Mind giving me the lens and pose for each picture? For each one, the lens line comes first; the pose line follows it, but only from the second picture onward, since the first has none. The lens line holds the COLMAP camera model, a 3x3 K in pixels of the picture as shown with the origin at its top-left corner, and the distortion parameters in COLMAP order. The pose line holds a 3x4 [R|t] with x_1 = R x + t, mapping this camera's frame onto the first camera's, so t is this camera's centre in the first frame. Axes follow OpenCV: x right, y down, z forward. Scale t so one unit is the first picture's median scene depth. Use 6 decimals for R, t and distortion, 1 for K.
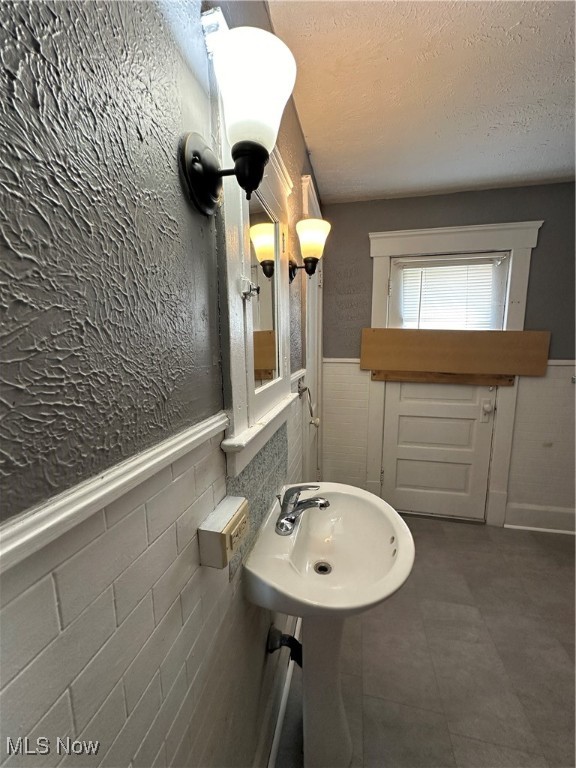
lens RADIAL K [[305.8, 0, 286.9], [0, 305.8, 383.0], [0, 0, 1]] dist [-0.008222, 0.000954]
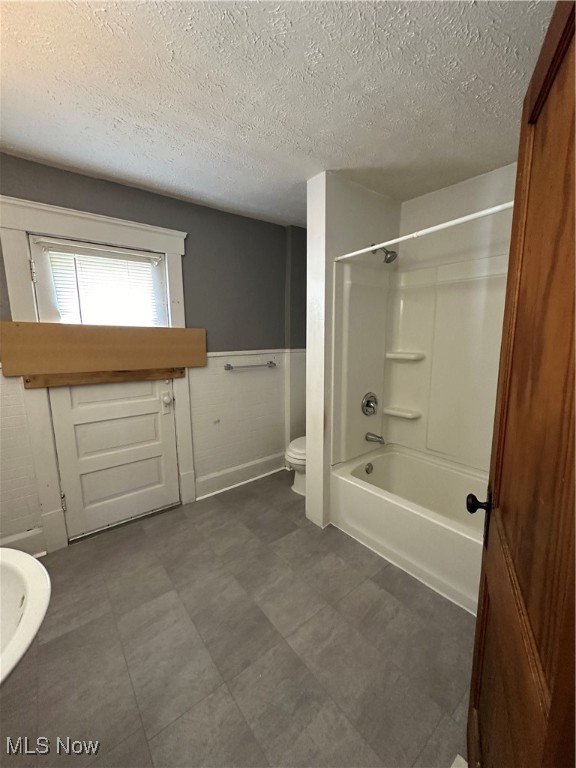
lens RADIAL K [[305.8, 0, 289.1], [0, 305.8, 382.7], [0, 0, 1]] dist [-0.008222, 0.000954]
pose [[0.624155, -0.121977, 0.771720, 0.105820], [0.110878, 0.991570, 0.067050, -0.002503], [-0.773393, 0.043717, 0.632418, -0.010712]]
